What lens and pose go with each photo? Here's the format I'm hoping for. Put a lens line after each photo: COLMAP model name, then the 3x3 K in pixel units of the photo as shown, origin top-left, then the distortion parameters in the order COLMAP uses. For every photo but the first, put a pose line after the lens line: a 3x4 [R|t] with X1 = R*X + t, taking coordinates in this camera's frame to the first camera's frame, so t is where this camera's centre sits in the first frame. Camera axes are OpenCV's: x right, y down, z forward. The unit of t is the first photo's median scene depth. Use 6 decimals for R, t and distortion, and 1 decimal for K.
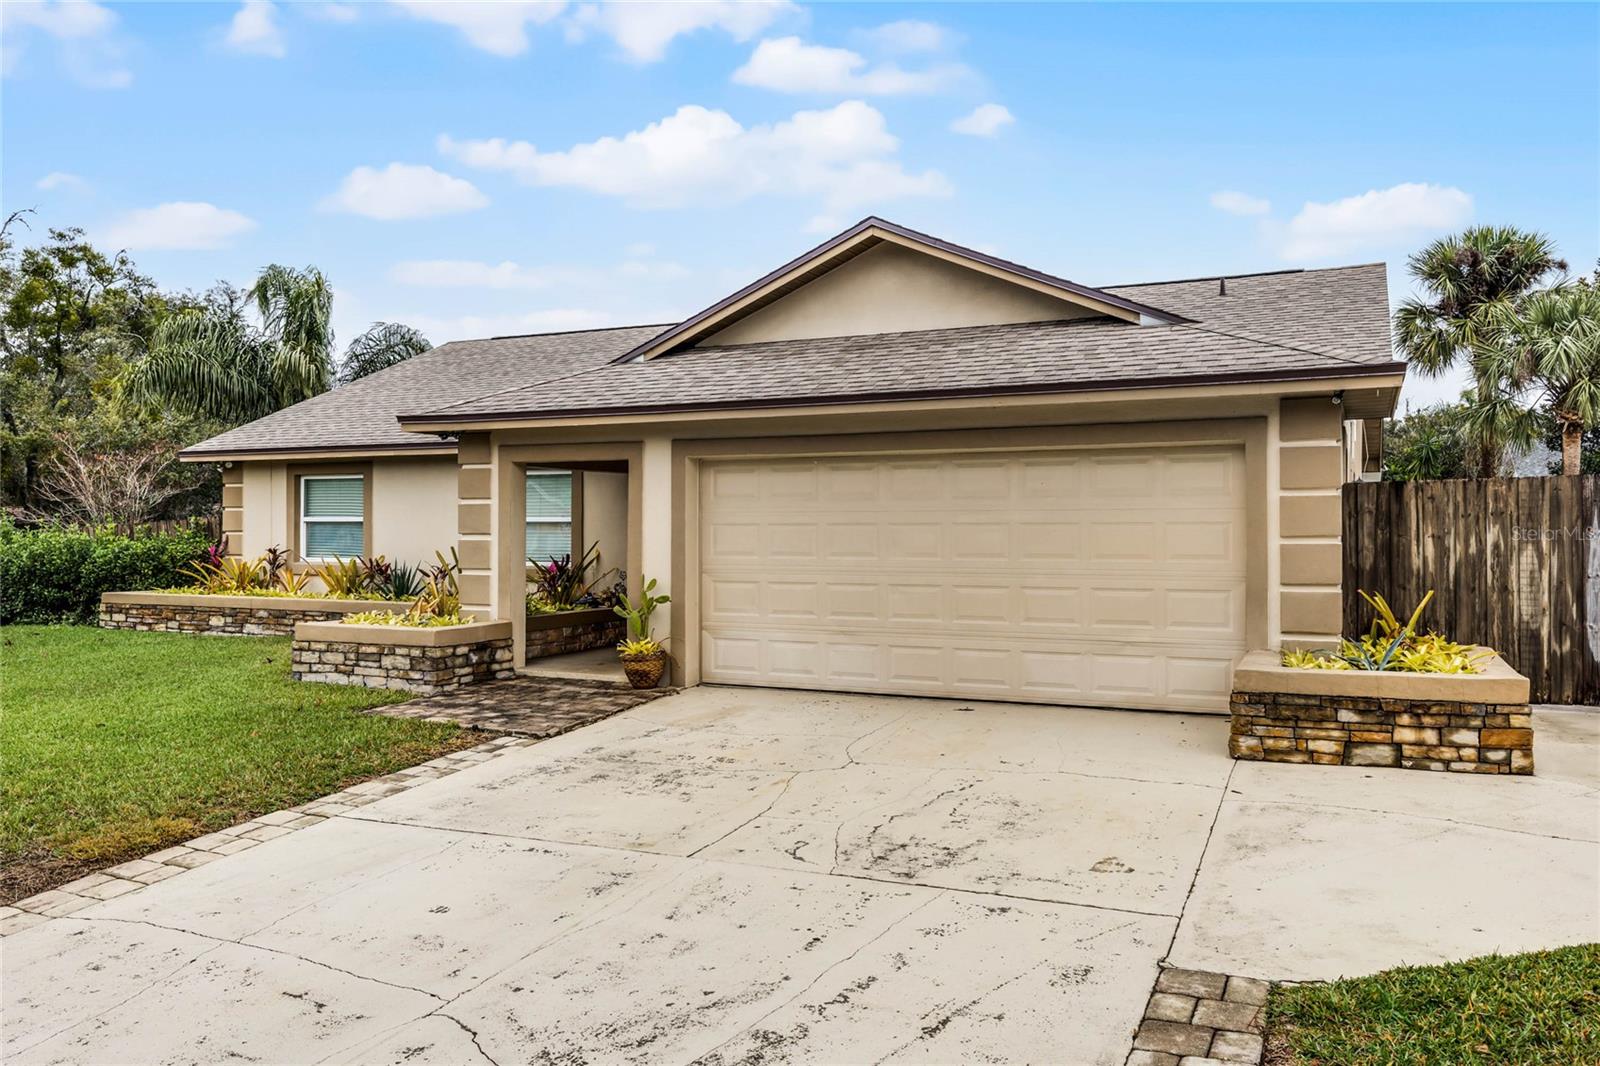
lens RADIAL K [[1196.4, 0, 803.6], [0, 1196.4, 506.7], [0, 0, 1]] dist [-0.003621, -0.003693]
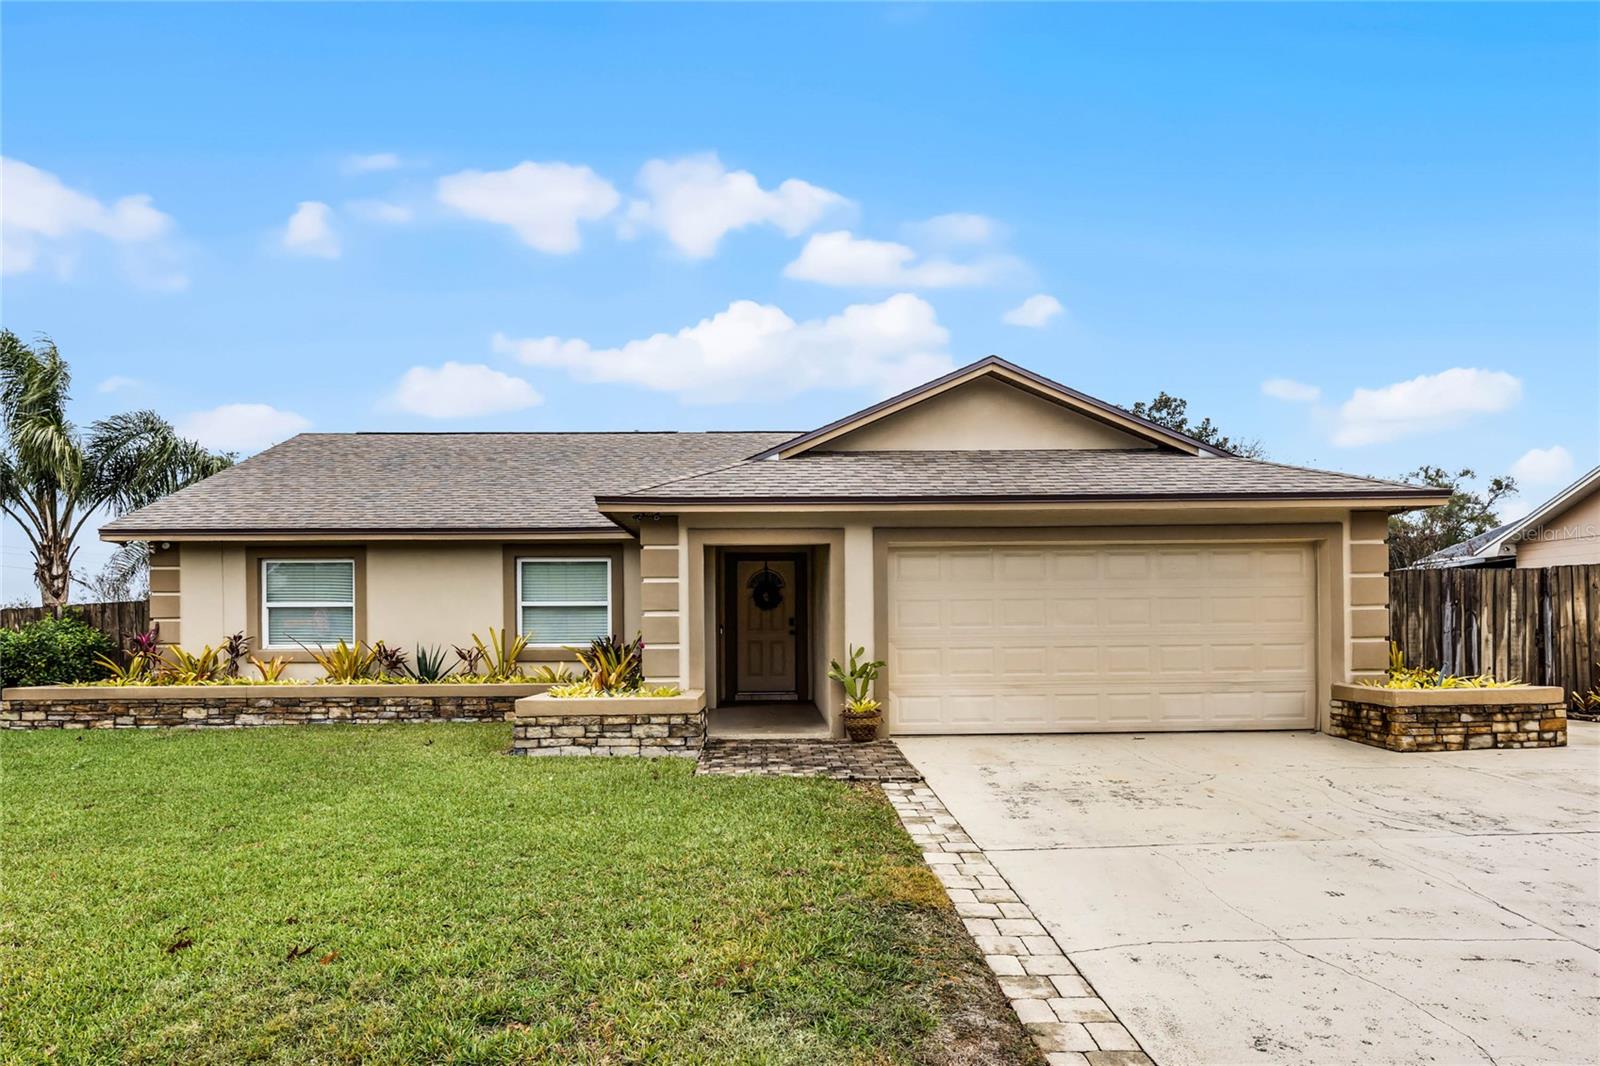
lens RADIAL K [[978.7, 0, 791.4], [0, 978.7, 617.4], [0, 0, 1]] dist [-0.010711, 0.001843]
pose [[0.895851, -0.002881, 0.444345, -0.605335], [0.000701, 0.999987, 0.005070, 0.026762], [-0.444354, -0.004231, 0.895842, 0.180761]]
